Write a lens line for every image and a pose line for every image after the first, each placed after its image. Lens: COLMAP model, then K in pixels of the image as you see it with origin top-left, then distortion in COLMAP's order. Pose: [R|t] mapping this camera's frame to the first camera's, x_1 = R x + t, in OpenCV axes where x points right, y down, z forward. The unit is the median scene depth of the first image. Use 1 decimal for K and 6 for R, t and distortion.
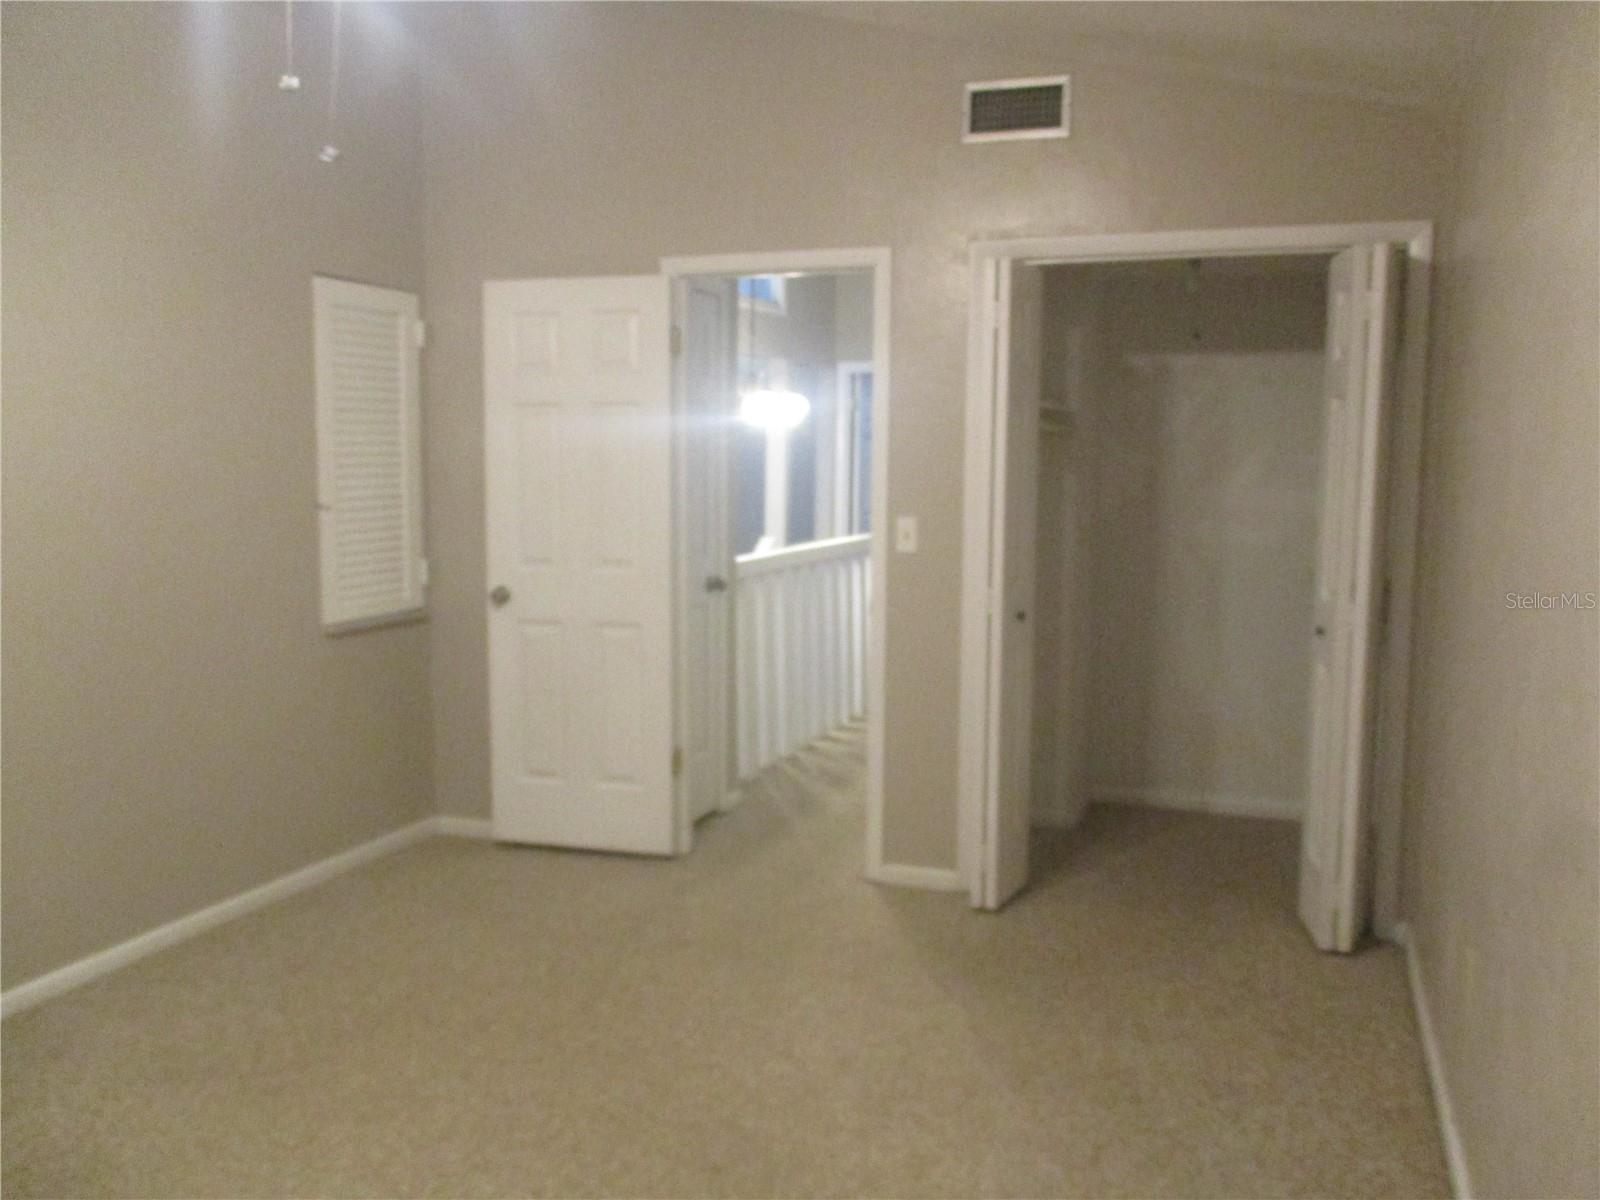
lens RADIAL K [[1350.7, 0, 801.9], [0, 1350.7, 599.6], [0, 0, 1]] dist [-0.015649, -0.002201]
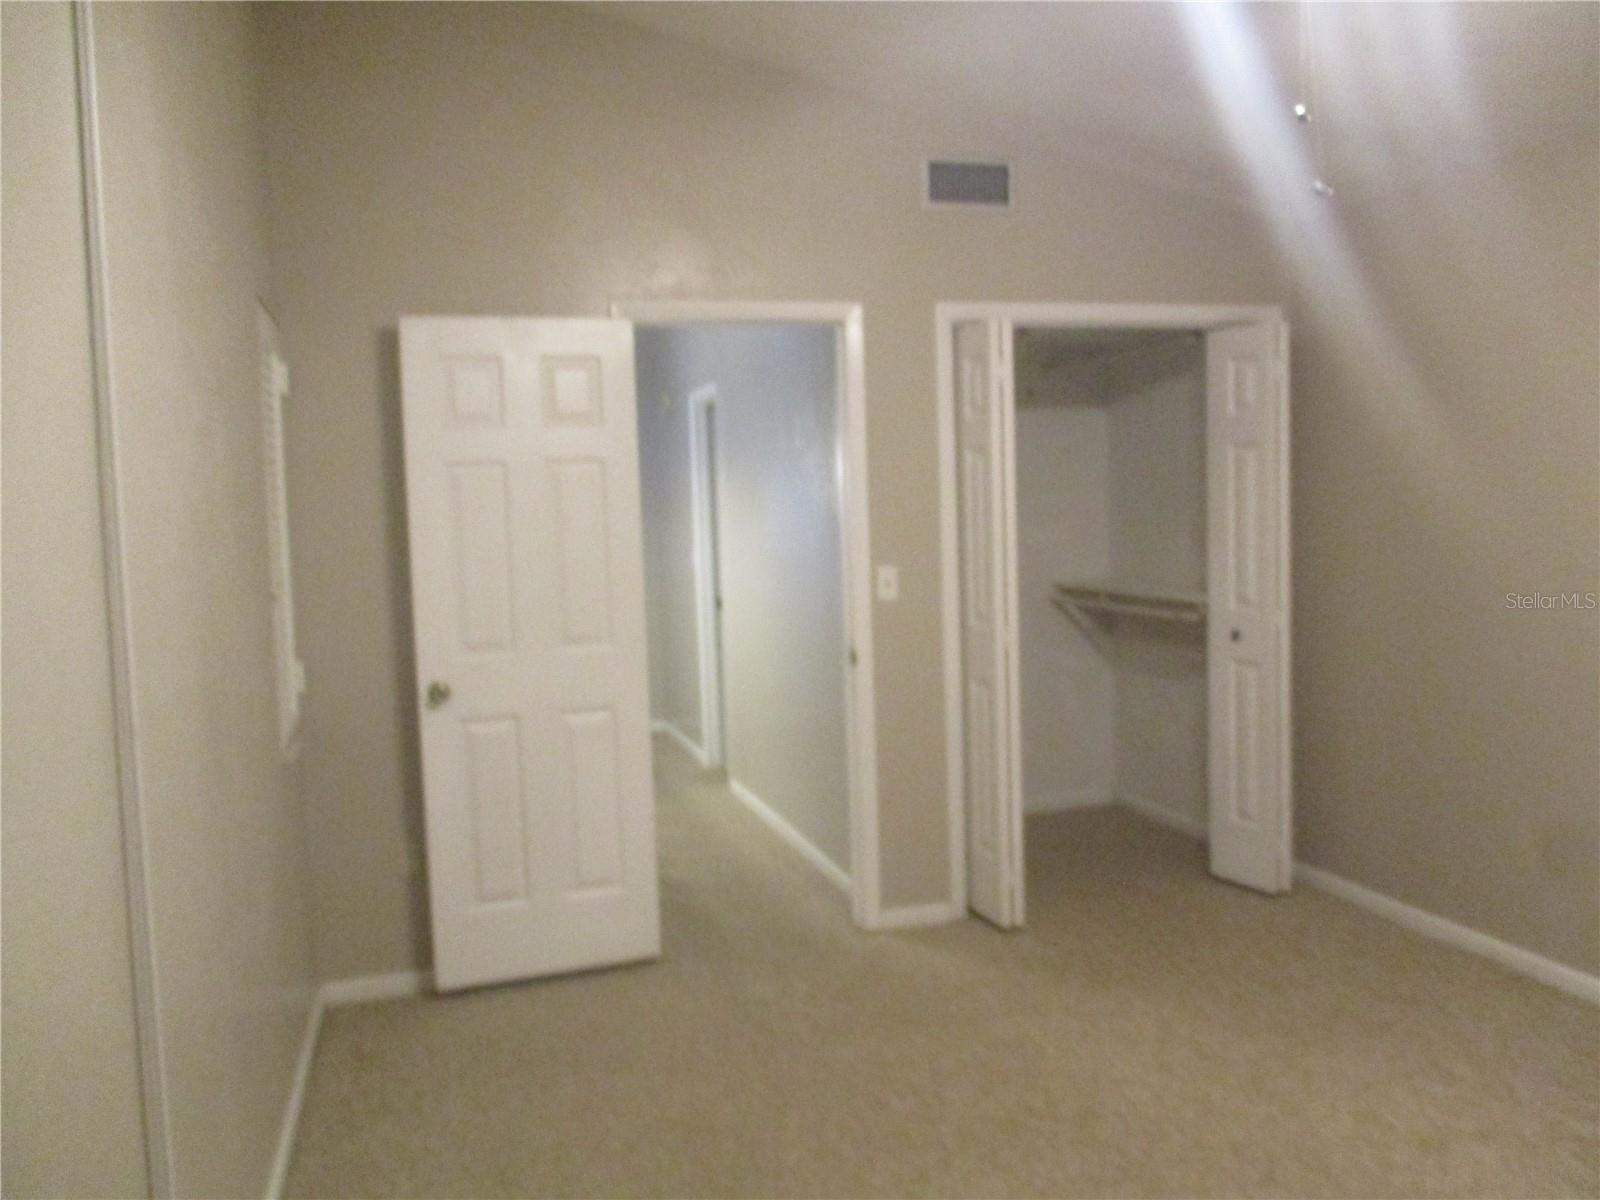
lens RADIAL K [[1350.7, 0, 803.0], [0, 1350.7, 599.2], [0, 0, 1]] dist [-0.015649, -0.002201]
pose [[0.811452, -0.072382, 0.579920, -0.525073], [0.102987, 0.994482, -0.019980, -0.020578], [-0.575274, 0.075937, 0.814428, 0.192205]]
